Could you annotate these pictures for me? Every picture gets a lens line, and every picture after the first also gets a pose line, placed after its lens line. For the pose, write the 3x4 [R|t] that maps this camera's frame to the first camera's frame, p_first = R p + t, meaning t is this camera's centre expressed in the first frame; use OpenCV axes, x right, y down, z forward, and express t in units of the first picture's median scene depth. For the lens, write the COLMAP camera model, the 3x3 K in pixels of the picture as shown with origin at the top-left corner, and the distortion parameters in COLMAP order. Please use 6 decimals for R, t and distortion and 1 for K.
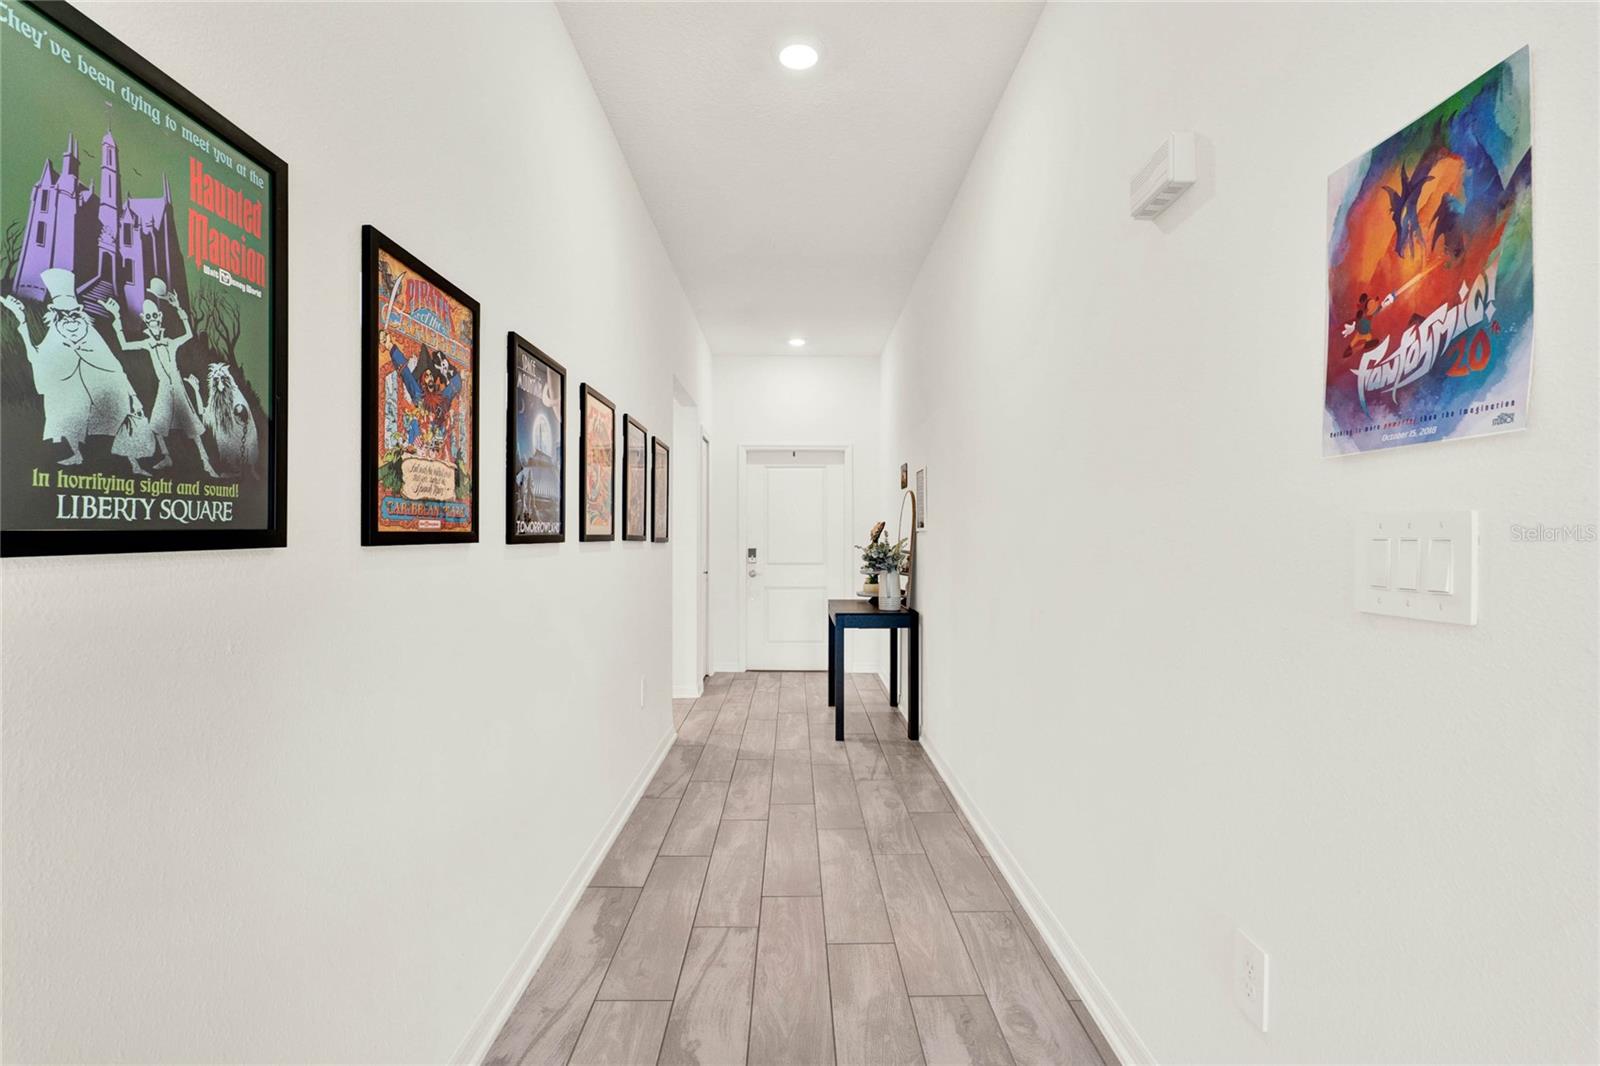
lens RADIAL K [[761.1, 0, 800.0], [0, 761.1, 533.0], [0, 0, 1]] dist [-0.010443, -0.000485]
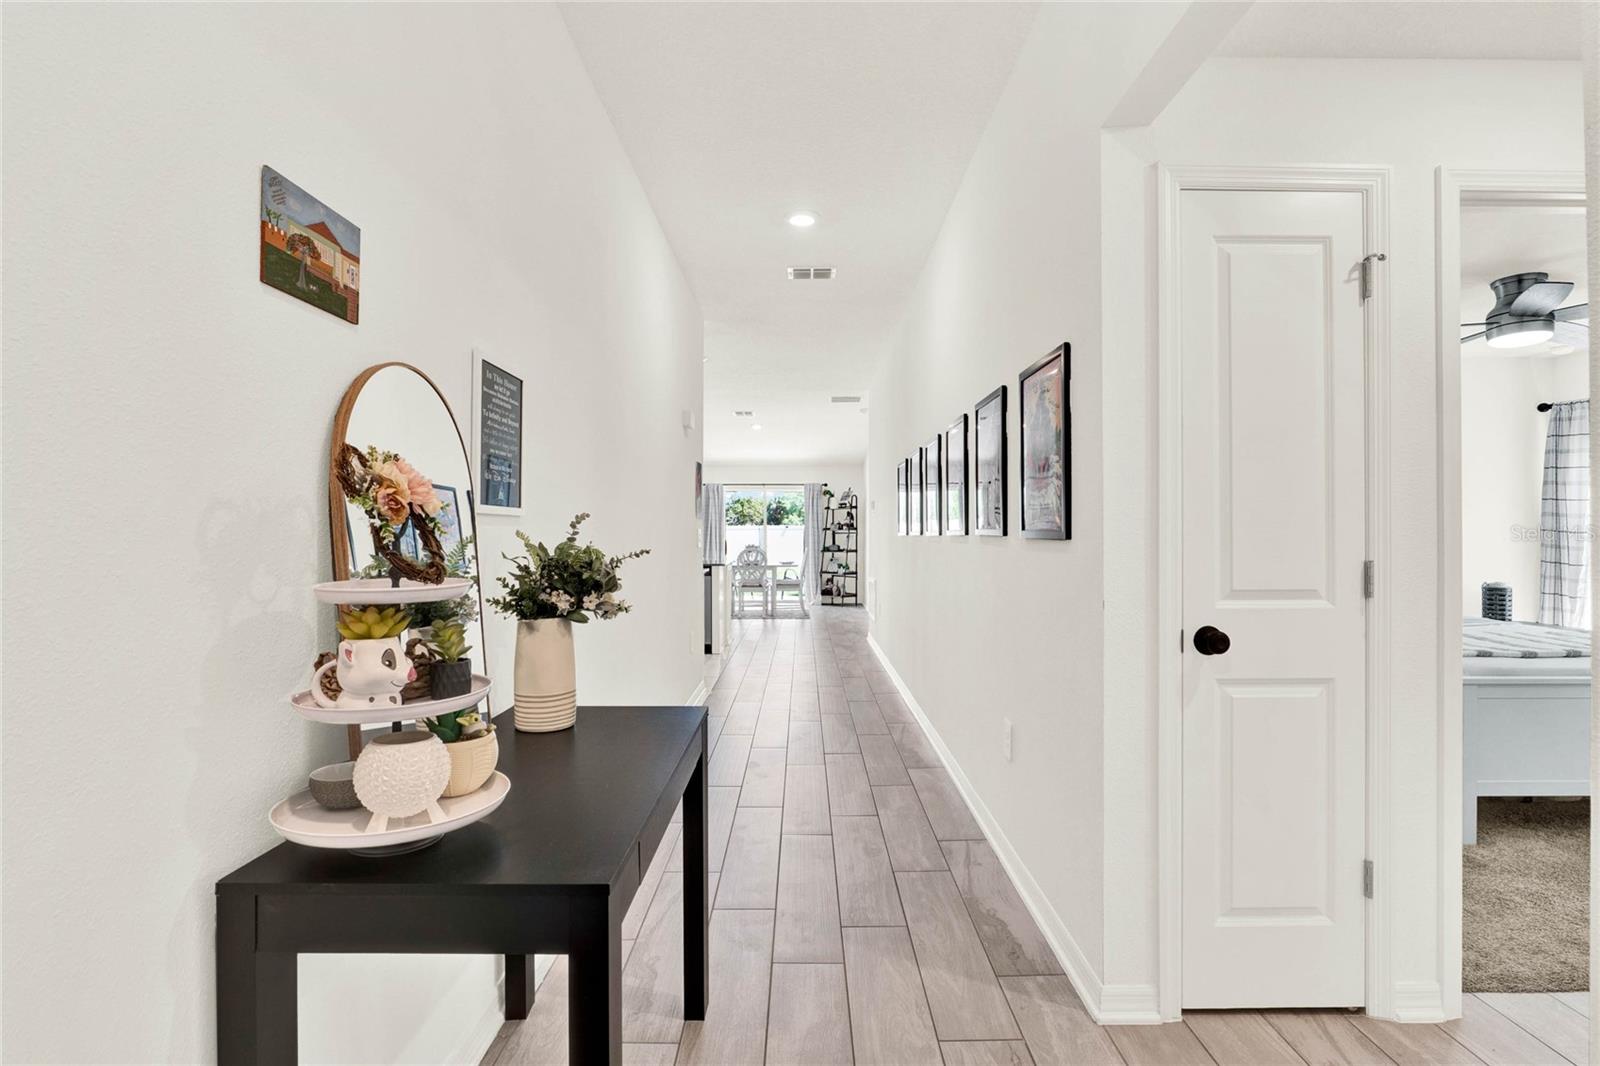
lens RADIAL K [[761.1, 0, 800.0], [0, 761.1, 533.0], [0, 0, 1]] dist [-0.010443, -0.000485]
pose [[-0.999933, -0.001910, 0.011452, -0.012105], [-0.001968, 0.999985, -0.005032, 0.013665], [-0.011442, -0.005054, -0.999922, 1.841782]]
